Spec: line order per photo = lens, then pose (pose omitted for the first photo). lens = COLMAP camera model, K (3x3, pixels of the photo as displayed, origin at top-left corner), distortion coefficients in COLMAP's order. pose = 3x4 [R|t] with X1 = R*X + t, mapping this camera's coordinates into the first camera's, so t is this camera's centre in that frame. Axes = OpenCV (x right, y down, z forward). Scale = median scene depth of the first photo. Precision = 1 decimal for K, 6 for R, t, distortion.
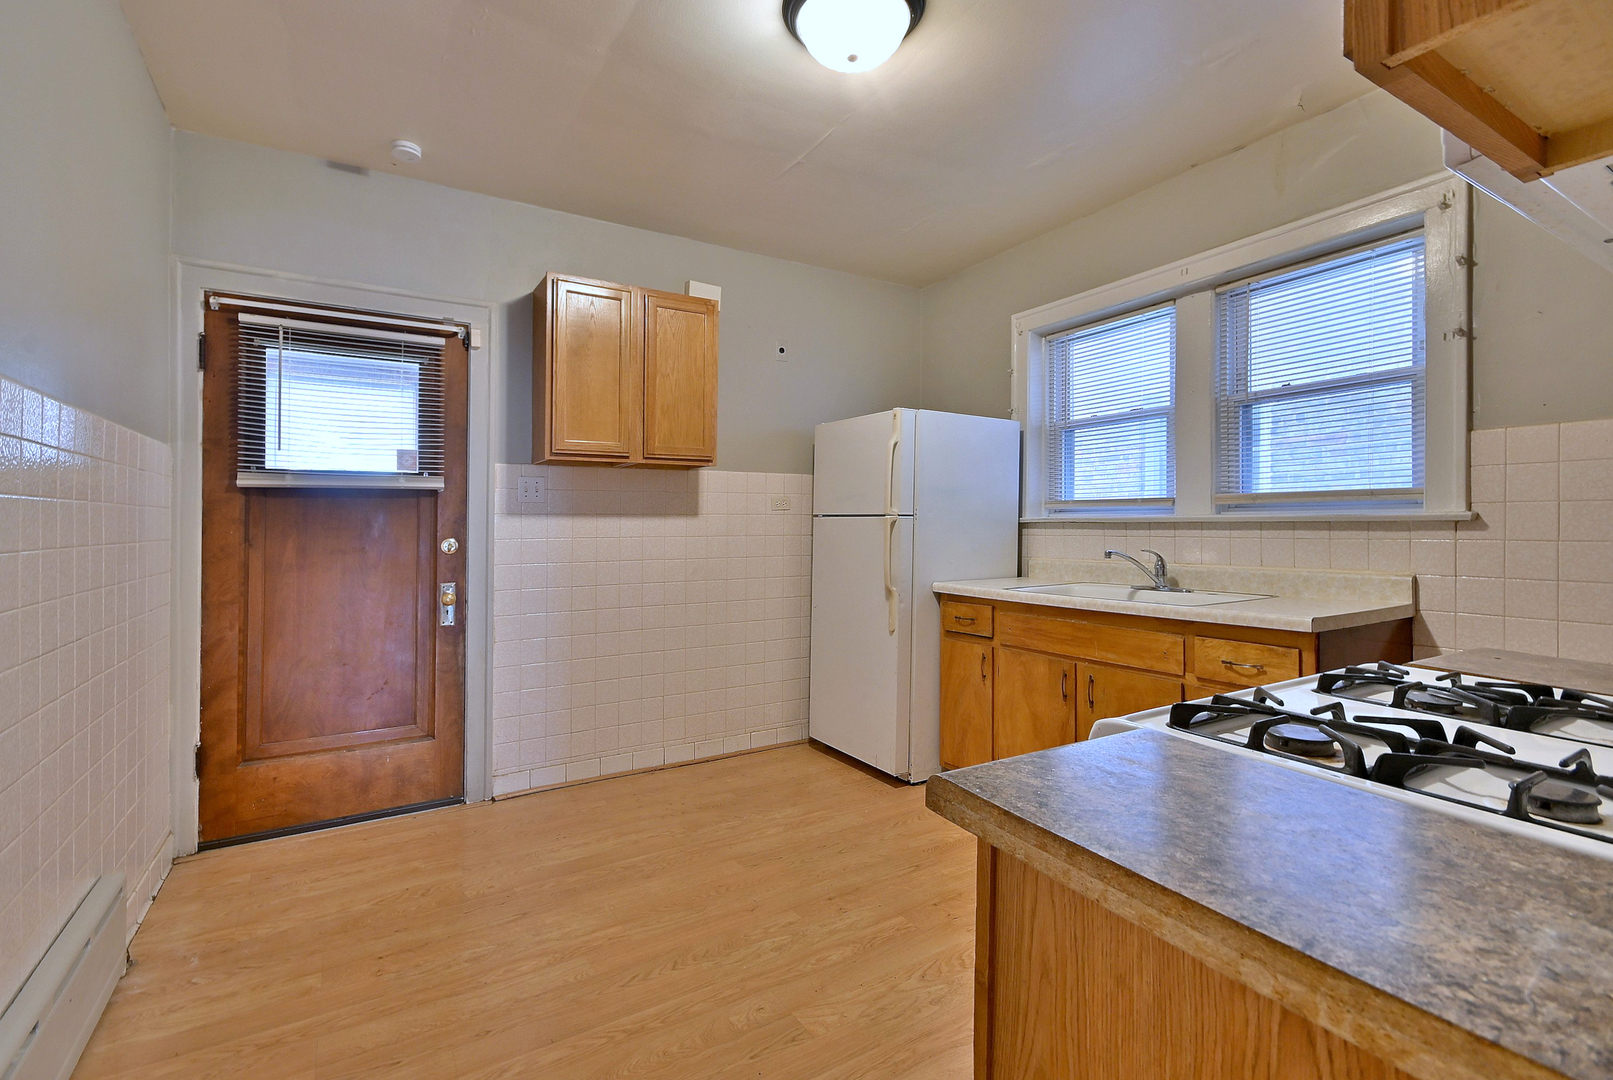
lens RADIAL K [[732.9, 0, 802.2], [0, 732.9, 513.4], [0, 0, 1]] dist [0.017486, -0.000483]
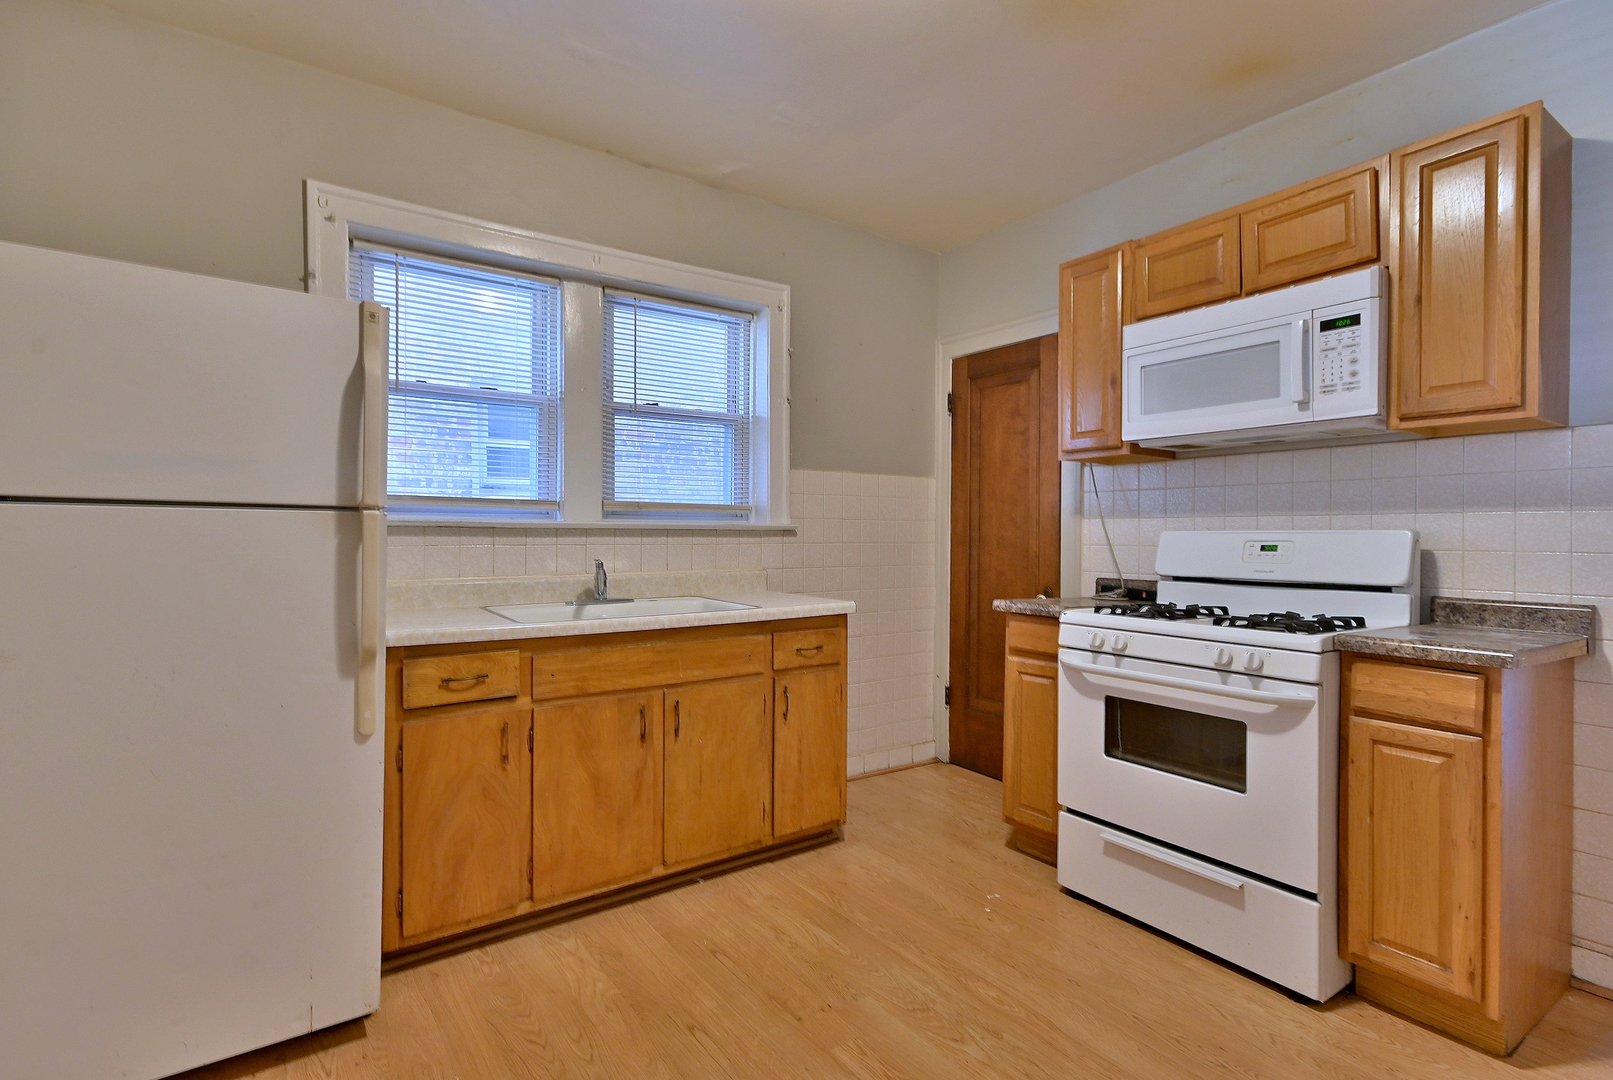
lens RADIAL K [[759.1, 0, 806.5], [0, 759.1, 541.4], [0, 0, 1]] dist [0.009115, -0.000583]
pose [[-0.041492, -0.005511, 0.999124, -0.456016], [-0.020710, 0.999775, 0.004655, 0.018269], [-0.998924, -0.020498, -0.041597, 0.773694]]
